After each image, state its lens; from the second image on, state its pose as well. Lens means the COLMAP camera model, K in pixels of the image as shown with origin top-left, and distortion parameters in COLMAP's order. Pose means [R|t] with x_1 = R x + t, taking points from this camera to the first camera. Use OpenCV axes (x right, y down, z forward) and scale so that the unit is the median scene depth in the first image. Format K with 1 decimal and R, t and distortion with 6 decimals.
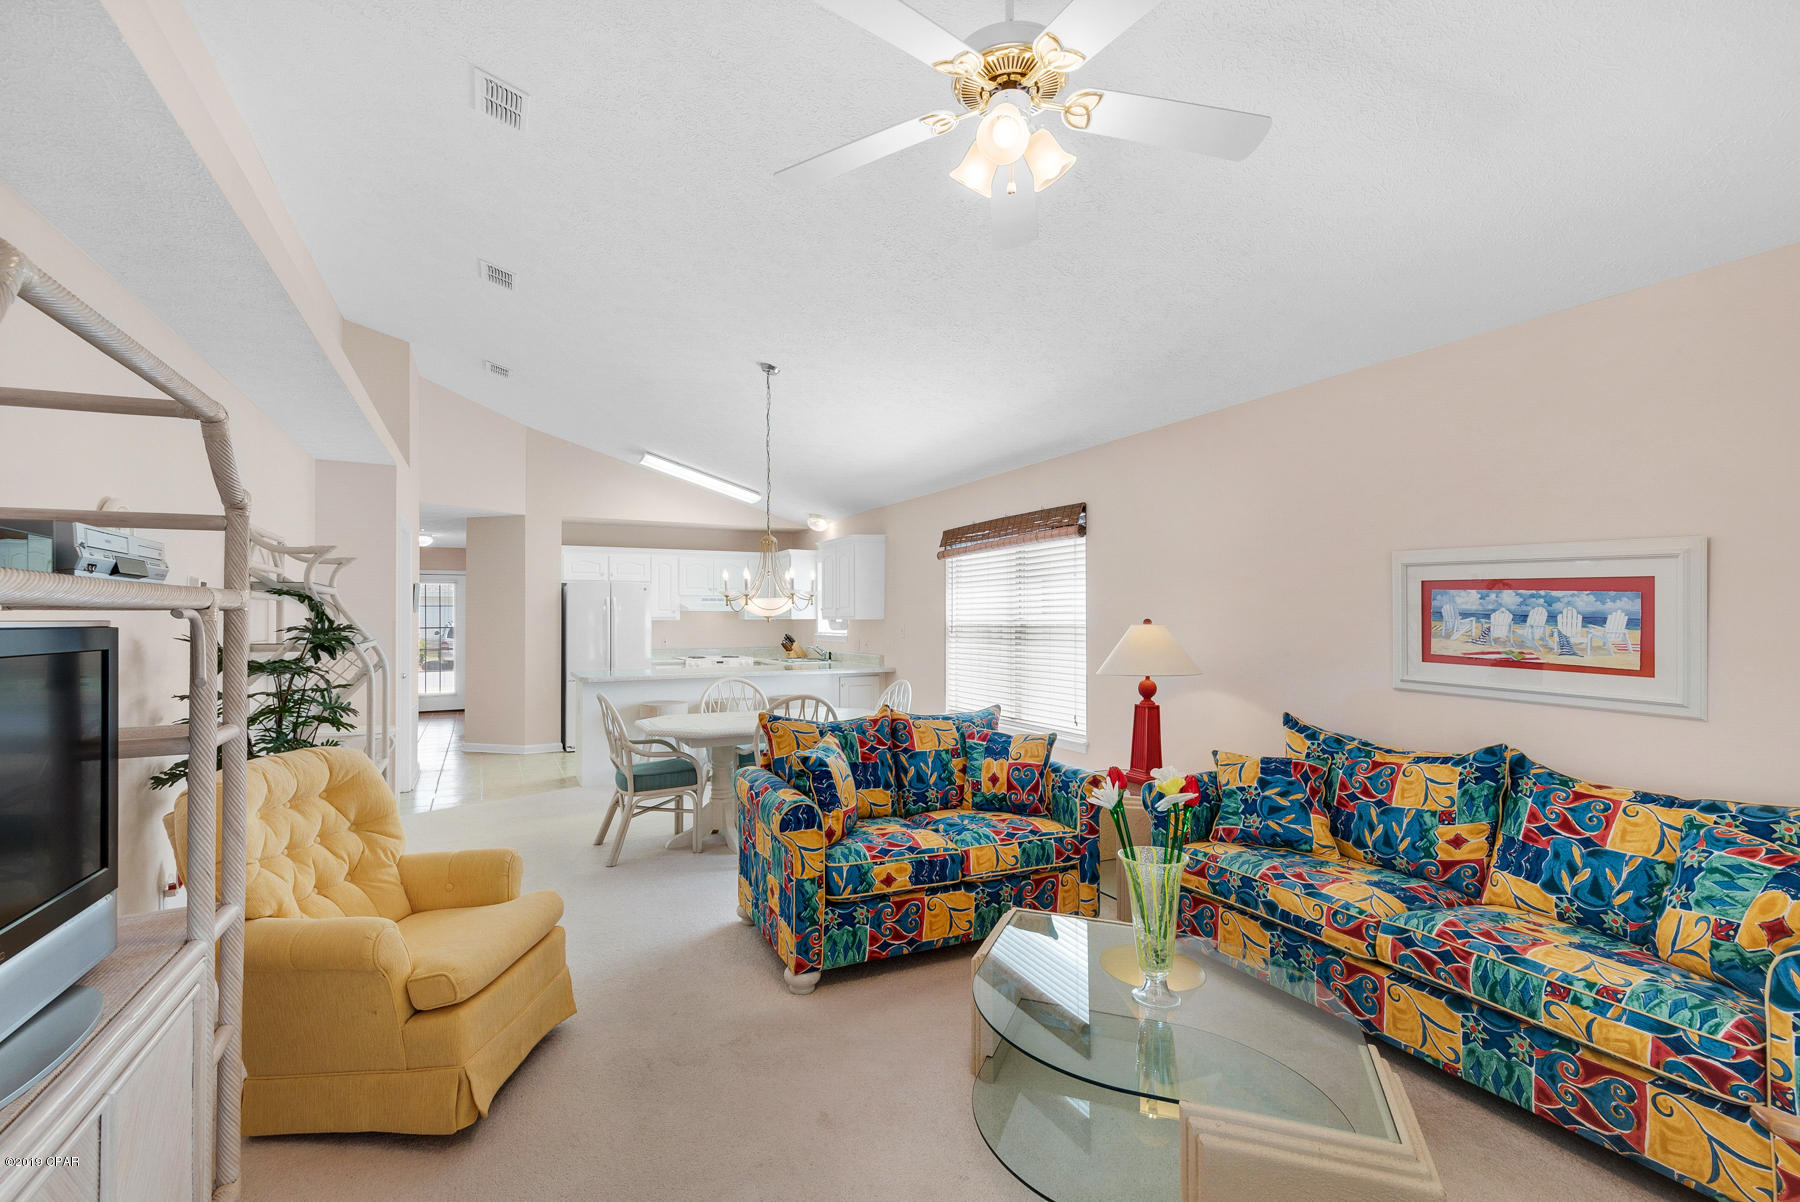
lens RADIAL K [[829.1, 0, 900.0], [0, 829.1, 601.0], [0, 0, 1]] dist [-0.000668, -0.000277]
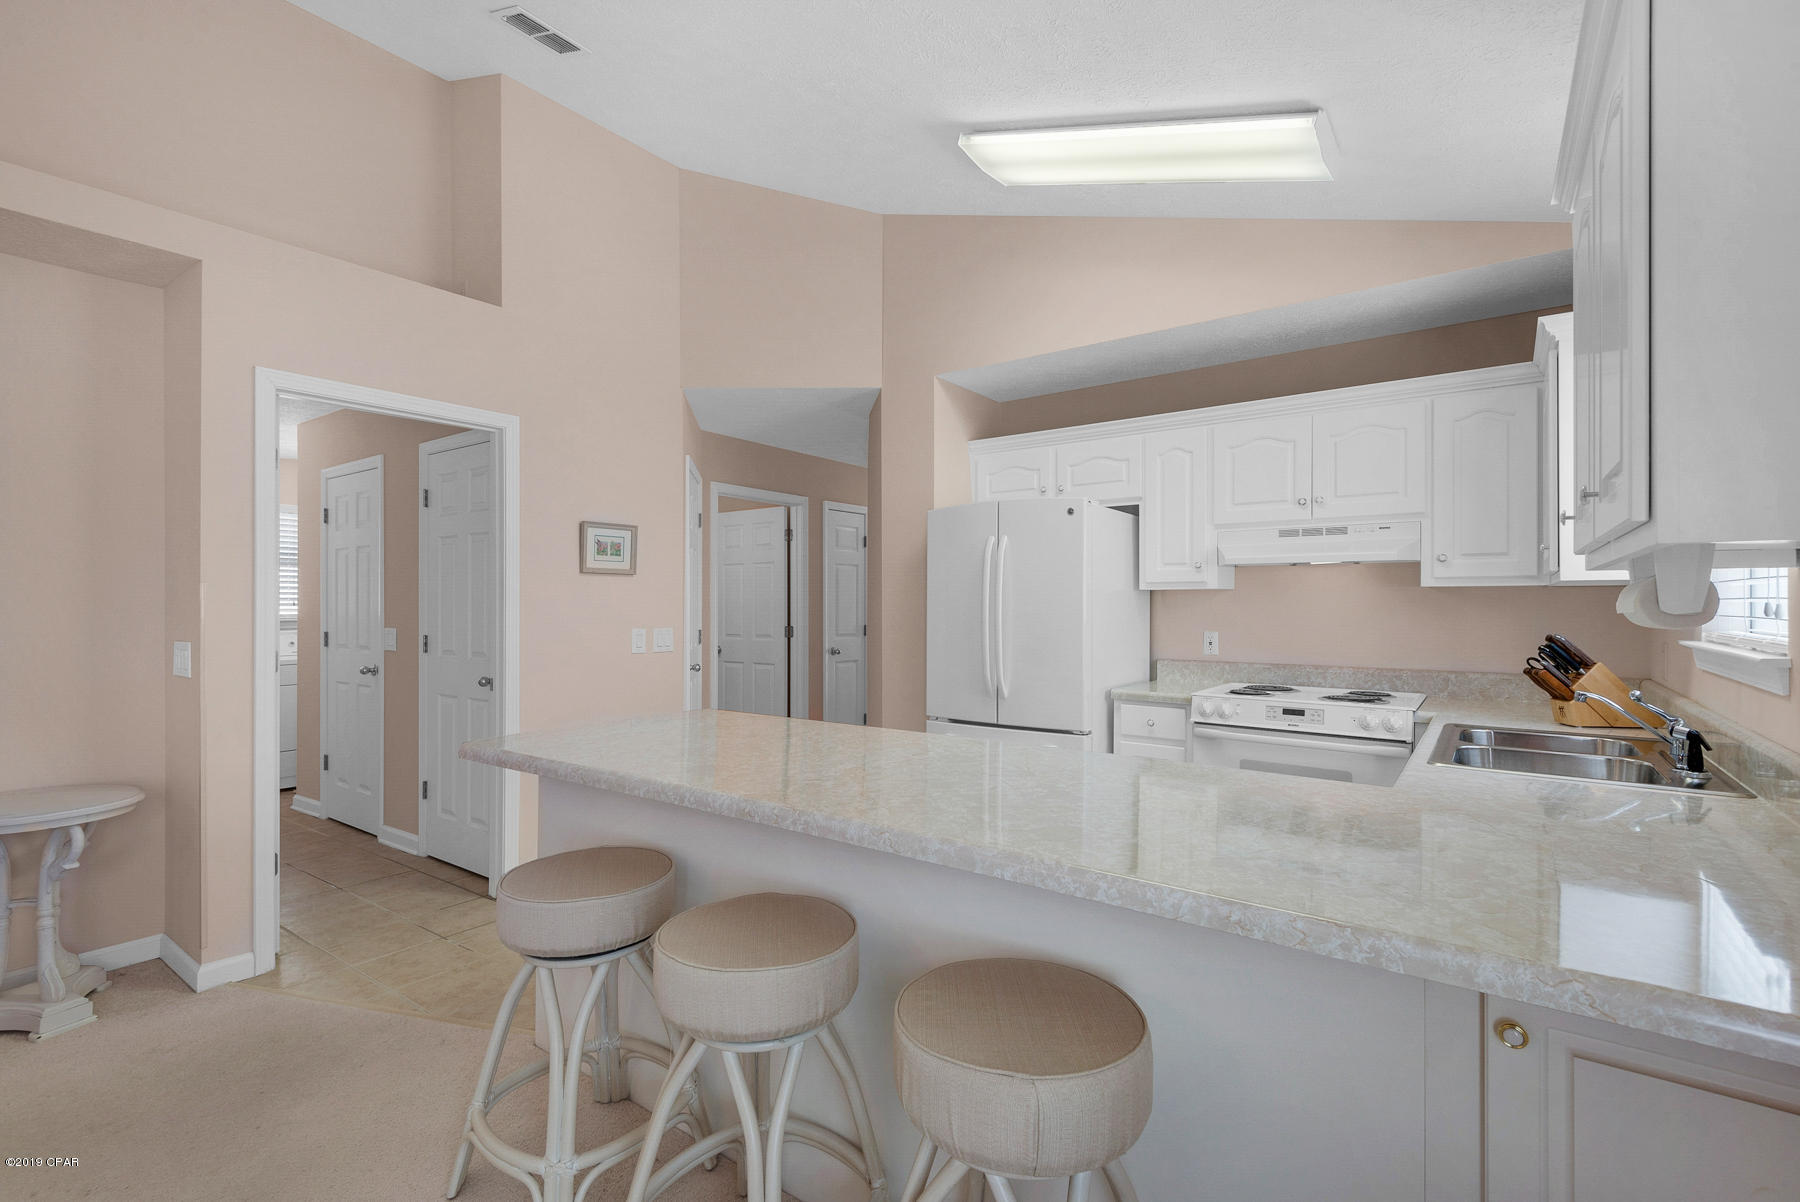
lens RADIAL K [[796.0, 0, 900.0], [0, 796.0, 601.0], [0, 0, 1]] dist [0.000817, -0.000020]
pose [[0.469314, -0.000308, -0.883031, -0.011198], [0.014097, 0.999875, 0.007144, 0.048289], [0.882919, -0.015801, 0.469260, 1.420101]]
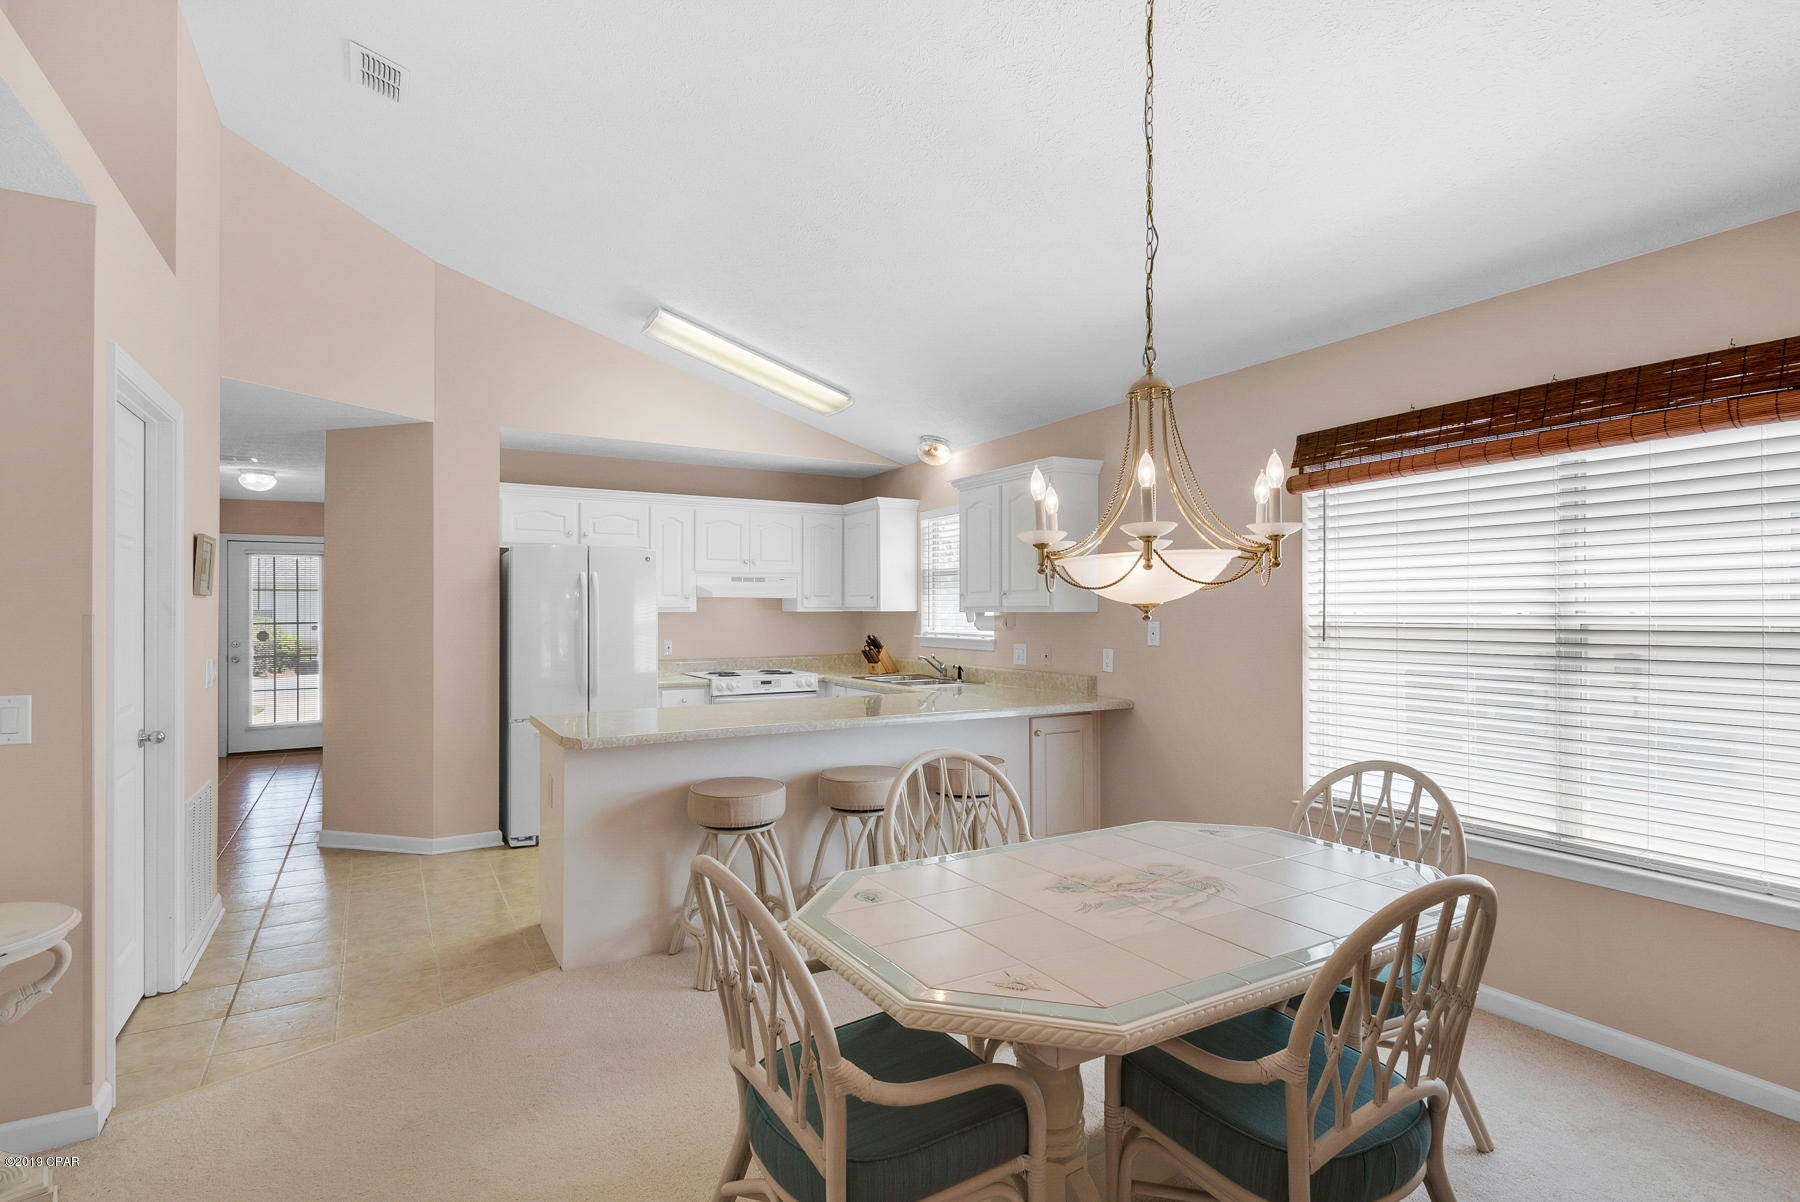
lens RADIAL K [[860.3, 0, 868.8], [0, 860.3, 595.5], [0, 0, 1]] dist [0.037107, 0.000392]
pose [[0.998512, 0.003346, 0.054436, -0.355417], [-0.003524, 0.999989, 0.003163, 0.016552], [-0.054425, -0.003351, 0.998512, 0.741610]]
